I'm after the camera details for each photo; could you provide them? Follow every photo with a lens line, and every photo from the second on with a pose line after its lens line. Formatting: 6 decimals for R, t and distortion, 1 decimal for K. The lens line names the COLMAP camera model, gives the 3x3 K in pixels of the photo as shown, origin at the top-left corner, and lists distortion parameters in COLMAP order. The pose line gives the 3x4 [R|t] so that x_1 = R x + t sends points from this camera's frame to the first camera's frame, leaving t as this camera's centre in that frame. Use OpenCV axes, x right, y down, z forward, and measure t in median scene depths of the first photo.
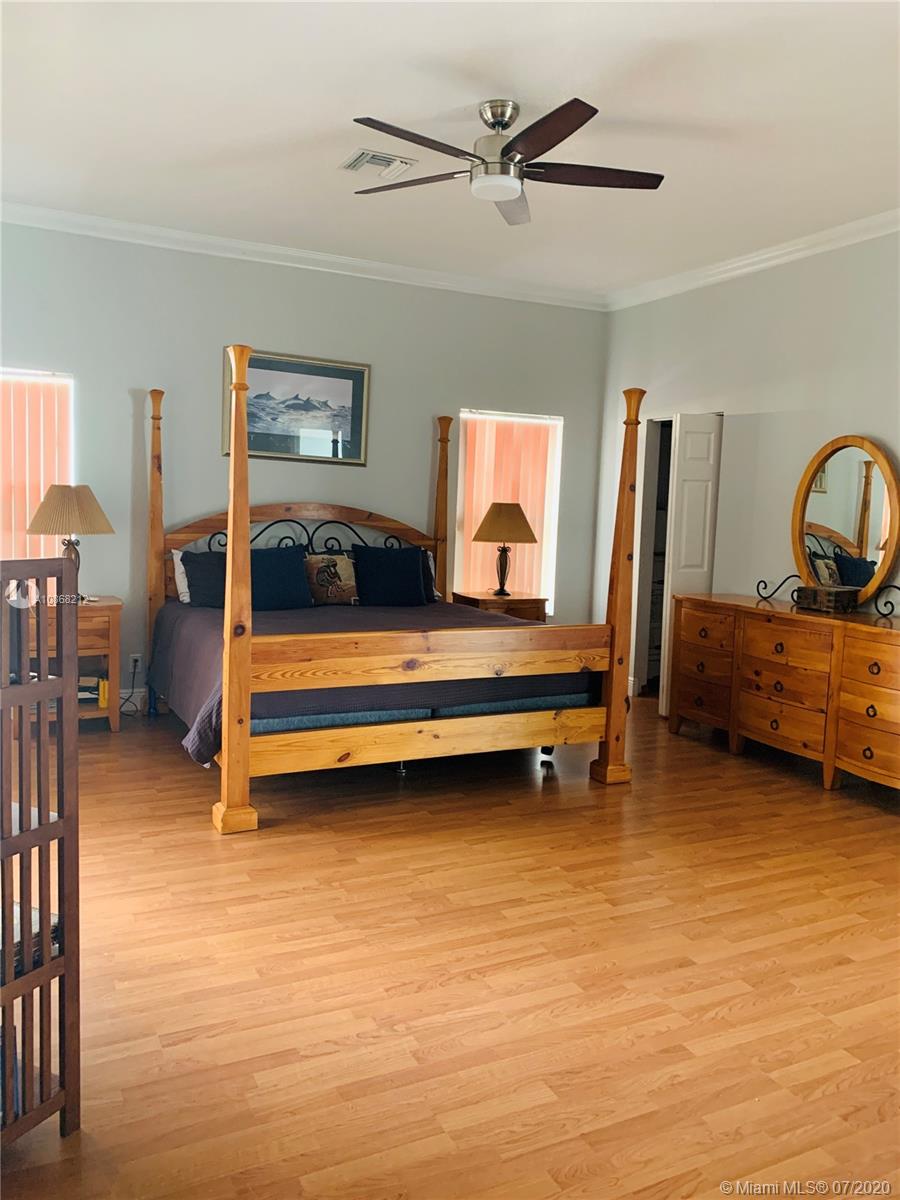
lens RADIAL K [[927.6, 0, 447.8], [0, 927.6, 597.8], [0, 0, 1]] dist [0.014310, -0.010053]
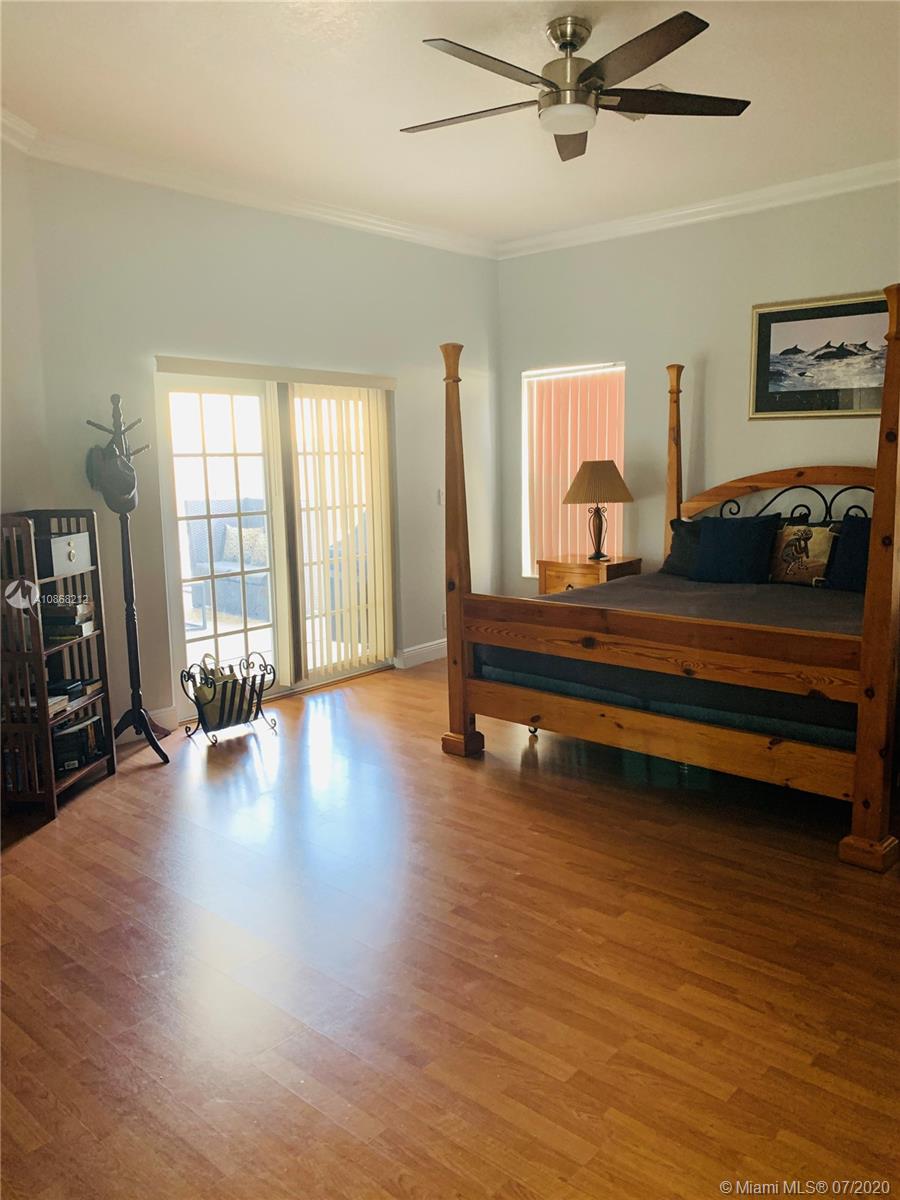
lens RADIAL K [[927.6, 0, 447.8], [0, 927.6, 602.1], [0, 0, 1]] dist [0.014310, -0.010053]
pose [[0.354442, 0.106464, -0.928998, 0.778146], [-0.062467, 0.993974, 0.090077, -0.045468], [0.932989, 0.026104, 0.358956, 0.508030]]
